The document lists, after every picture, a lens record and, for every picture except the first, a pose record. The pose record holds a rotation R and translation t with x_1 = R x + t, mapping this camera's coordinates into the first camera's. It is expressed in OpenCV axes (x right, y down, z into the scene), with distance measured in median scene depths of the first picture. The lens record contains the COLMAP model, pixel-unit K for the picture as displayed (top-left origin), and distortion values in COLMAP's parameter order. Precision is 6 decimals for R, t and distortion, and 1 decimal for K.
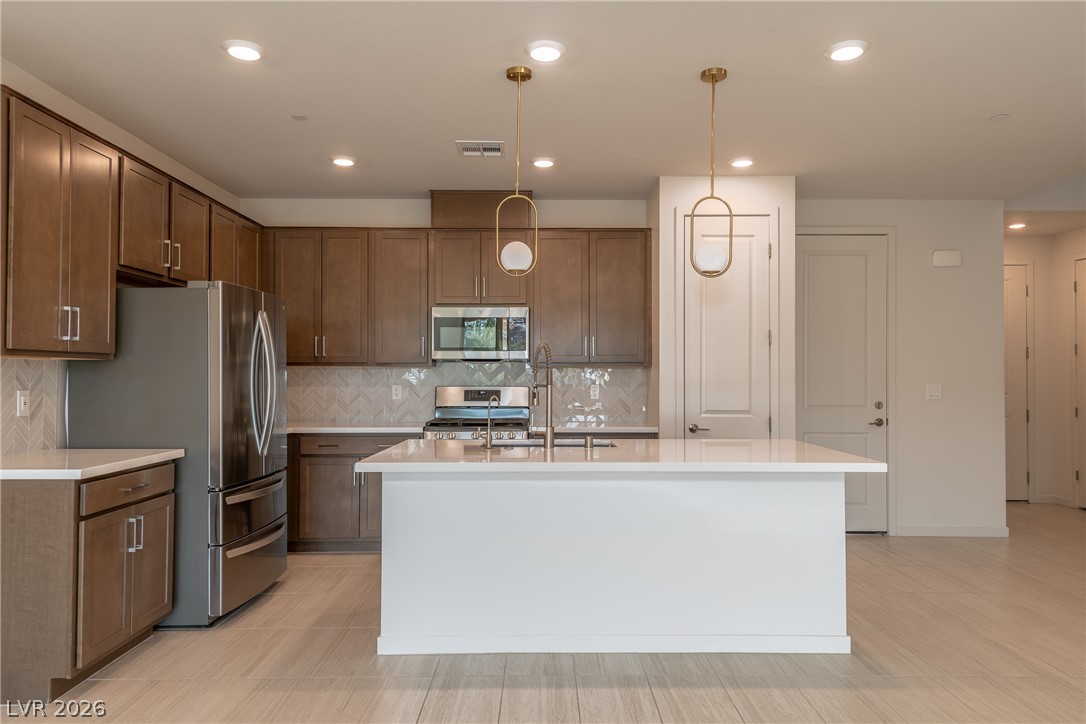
lens RADIAL K [[722.7, 0, 543.0], [0, 722.7, 362.0], [0, 0, 1]] dist [0.016710, -0.000769]
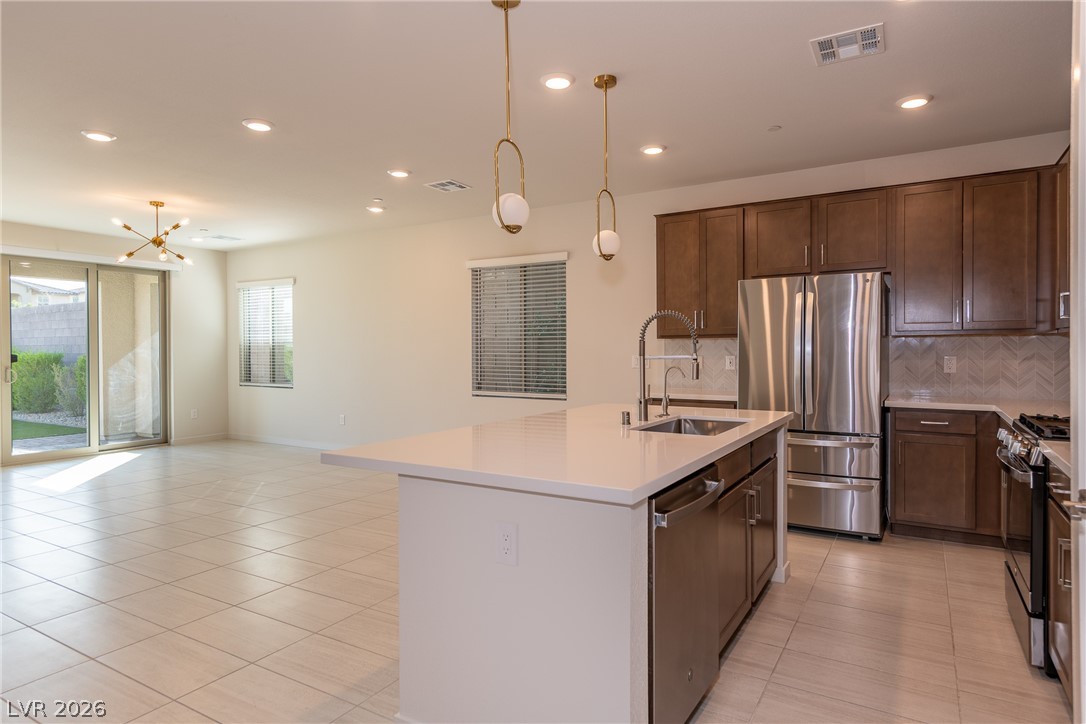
lens RADIAL K [[613.6, 0, 569.2], [0, 613.6, 356.9], [0, 0, 1]] dist [0.006323, -0.001000]
pose [[-0.496540, 0.011324, -0.867940, 0.707310], [0.023424, 0.999726, -0.000357, 0.028204], [0.867698, -0.020508, -0.496669, 1.205716]]
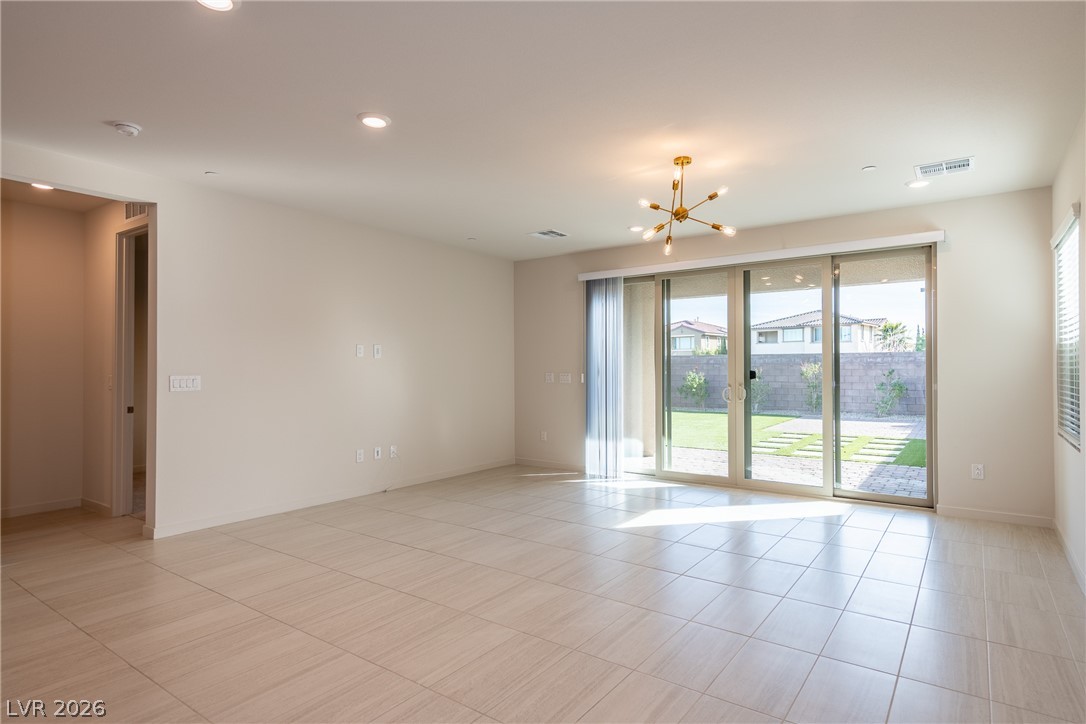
lens RADIAL K [[586.8, 0, 543.0], [0, 586.8, 362.0], [0, 0, 1]] dist [0.022422, -0.000003]
pose [[-0.806872, 0.004420, 0.590710, -0.475042], [-0.013898, 0.999553, -0.026464, 0.011388], [-0.590563, -0.029563, -0.806450, 0.572913]]
